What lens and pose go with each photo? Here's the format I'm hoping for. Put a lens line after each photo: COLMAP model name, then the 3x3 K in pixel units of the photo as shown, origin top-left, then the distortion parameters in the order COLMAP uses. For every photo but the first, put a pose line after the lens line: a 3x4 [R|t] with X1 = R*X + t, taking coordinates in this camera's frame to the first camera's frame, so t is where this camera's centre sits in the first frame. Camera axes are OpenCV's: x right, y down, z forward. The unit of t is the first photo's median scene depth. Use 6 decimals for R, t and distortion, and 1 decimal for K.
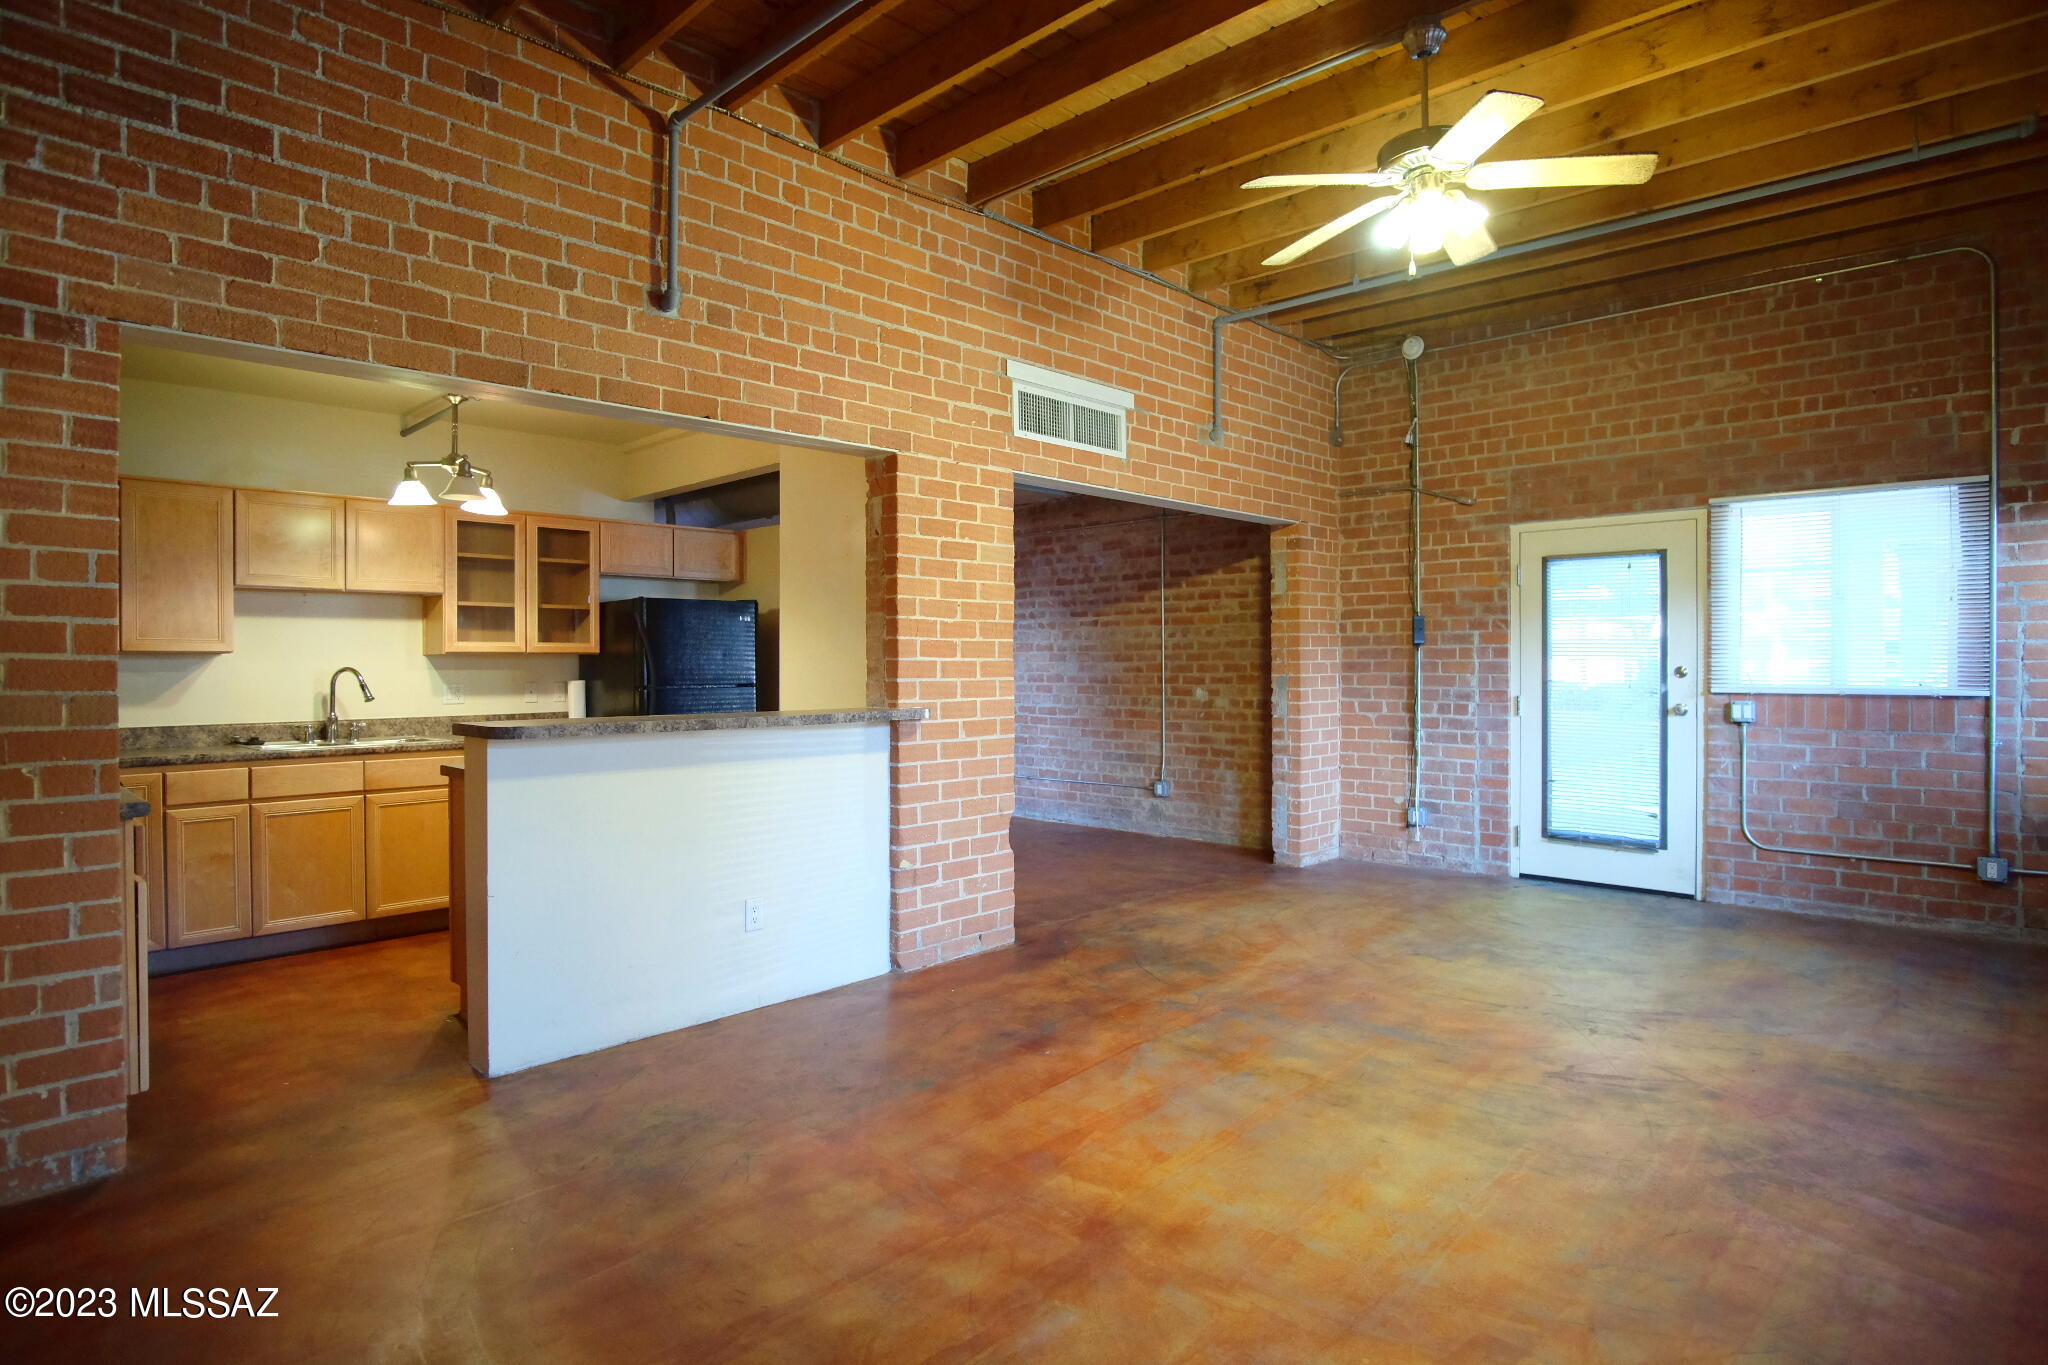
lens RADIAL K [[1096.4, 0, 1015.7], [0, 1096.4, 669.5], [0, 0, 1]] dist [-0.036055, 0.010266]
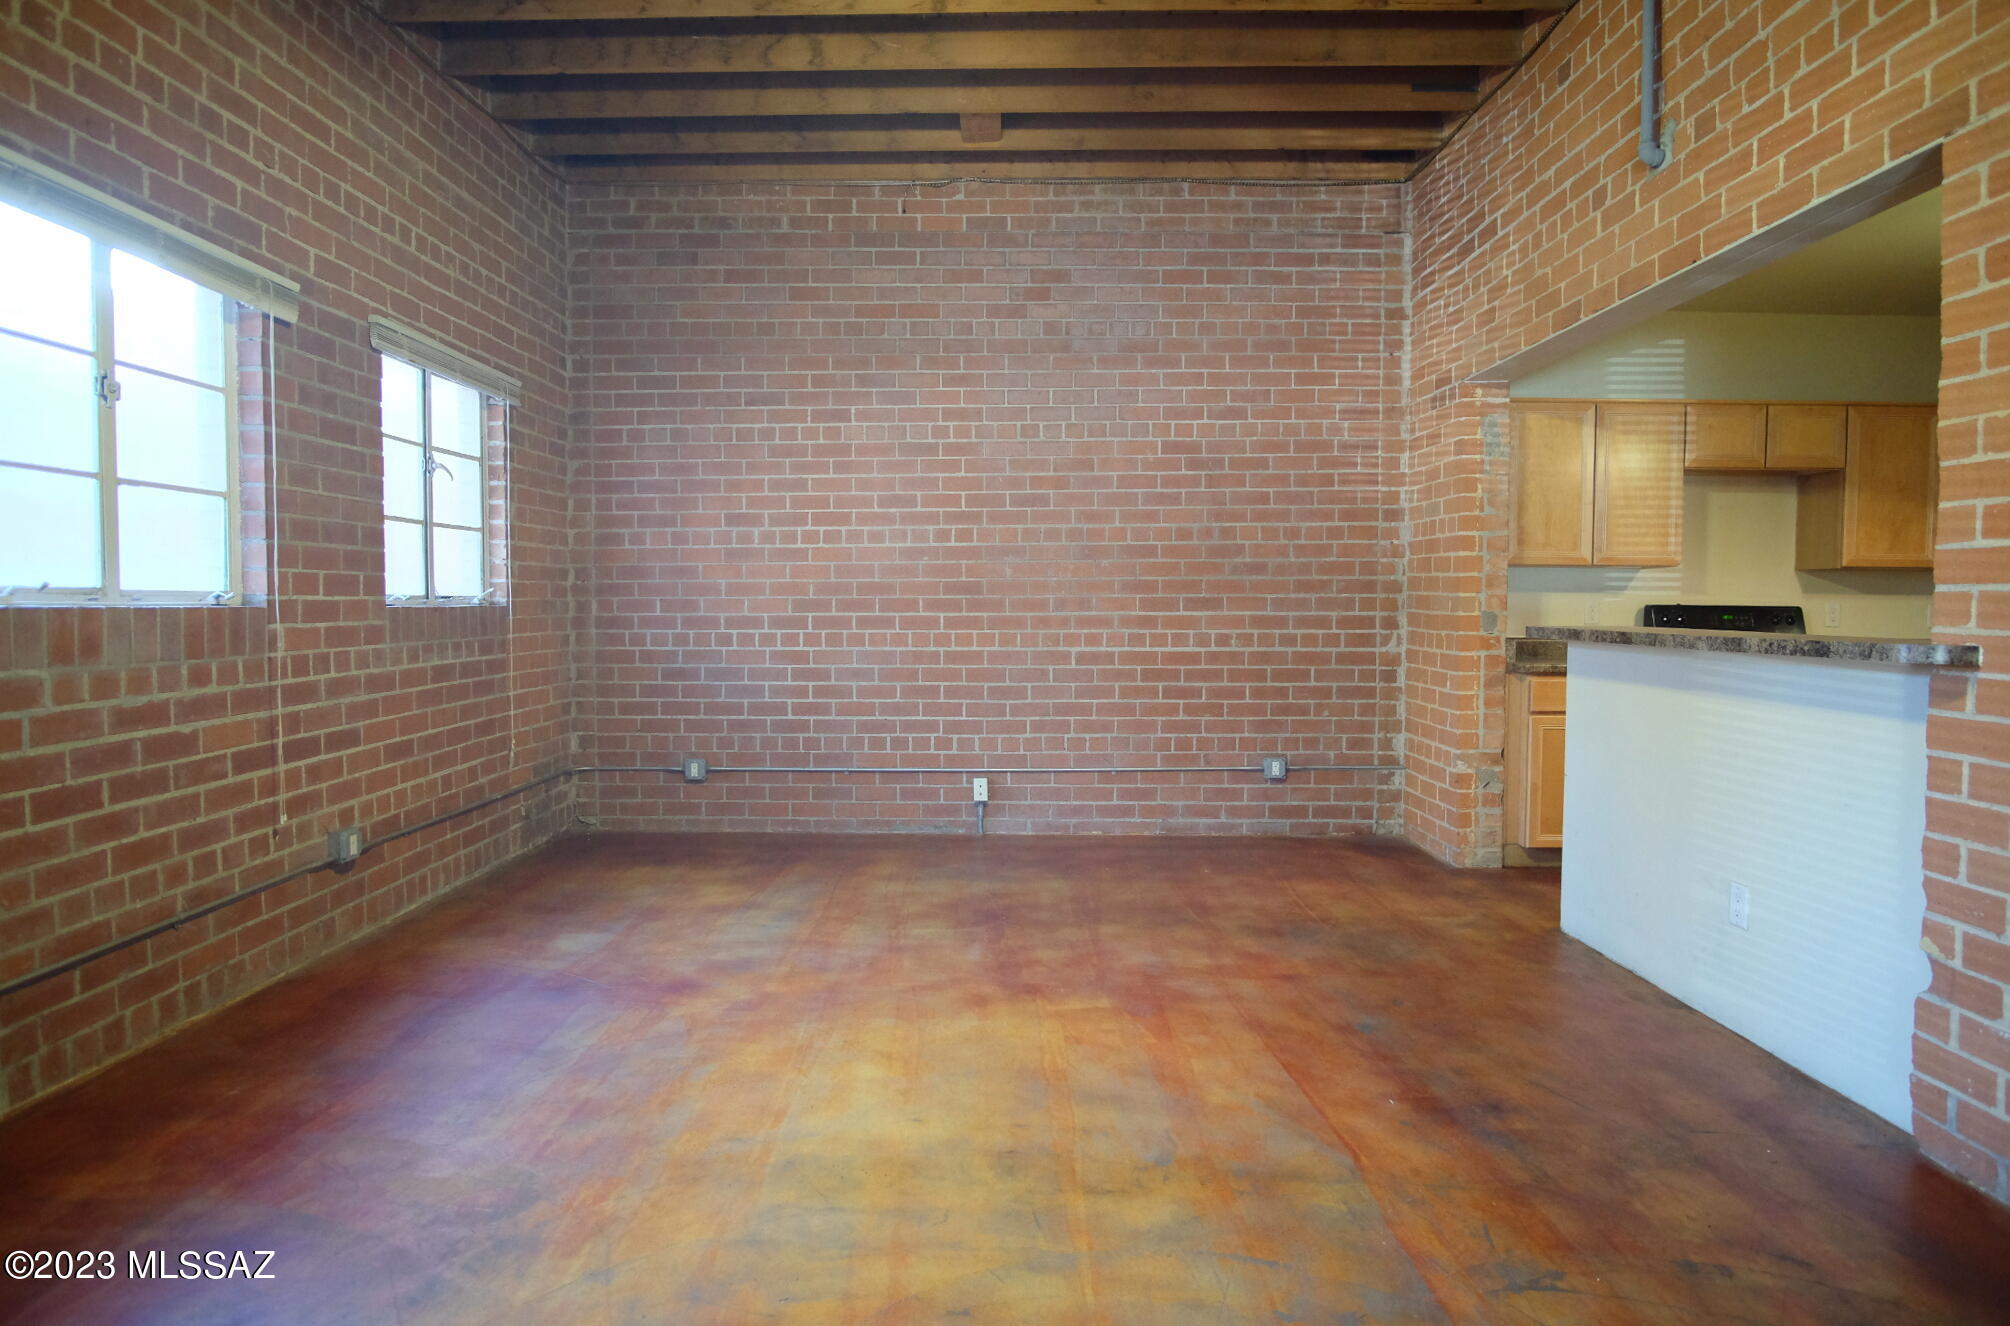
lens RADIAL K [[1095.9, 0, 1002.6], [0, 1095.9, 651.1], [0, 0, 1]] dist [-0.038056, 0.011082]
pose [[-0.721499, 0.034651, -0.691548, 0.447630], [-0.002002, 0.998638, 0.052127, 0.011214], [0.692413, 0.038994, -0.720447, 0.849881]]
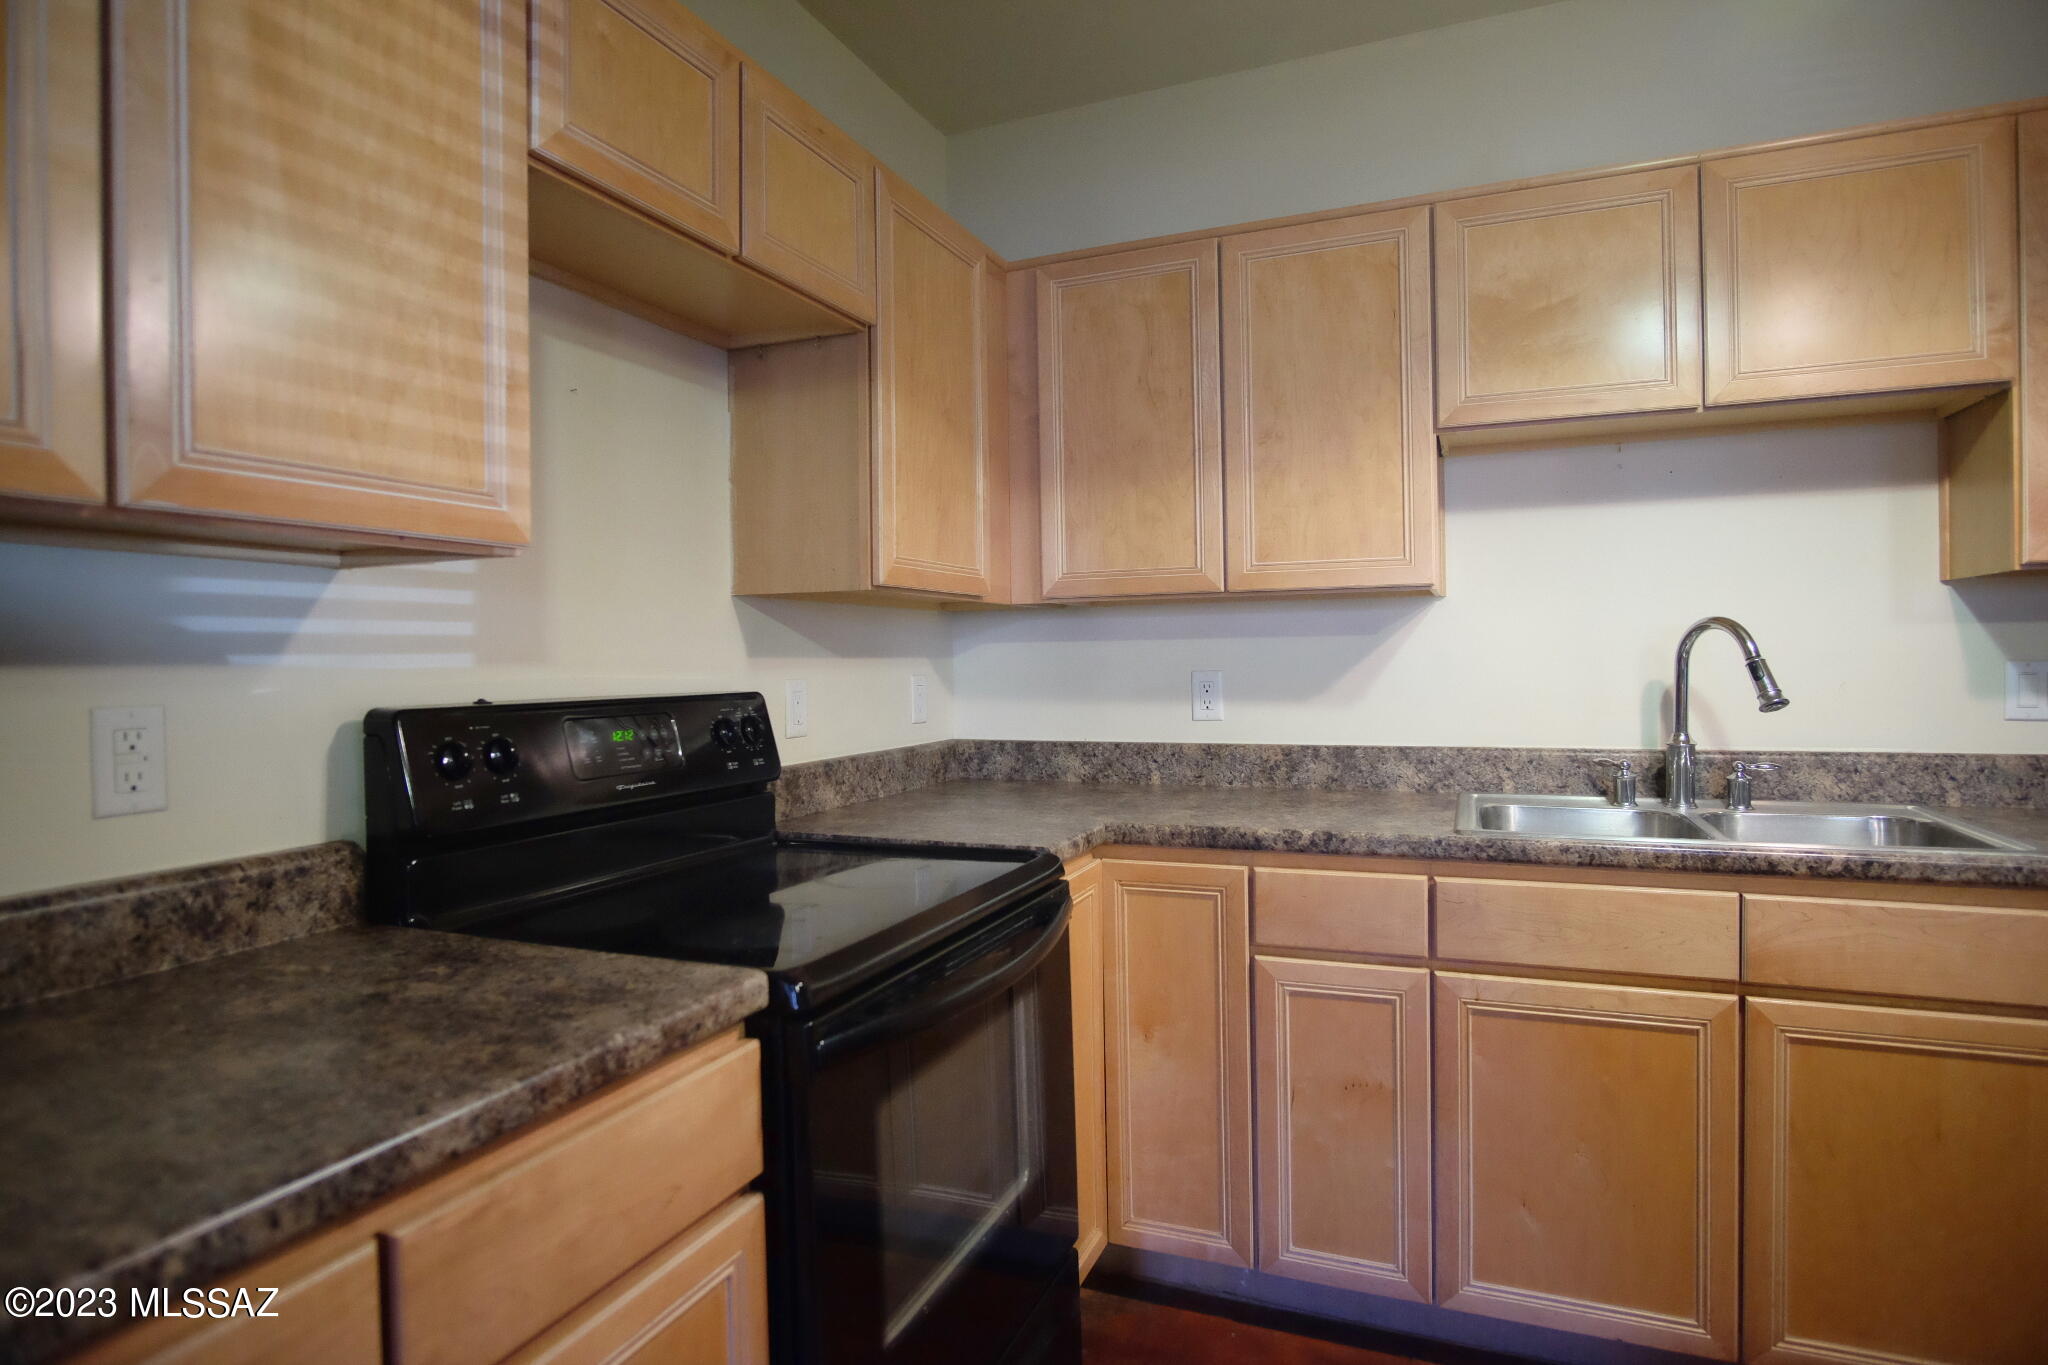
lens RADIAL K [[1093.9, 0, 1023.2], [0, 1093.9, 667.8], [0, 0, 1]] dist [-0.033177, 0.007435]
pose [[0.363712, 0.009863, -0.931459, -0.335368], [0.009079, 0.999859, 0.014133, 0.007751], [0.931467, -0.013597, 0.363571, 0.604717]]
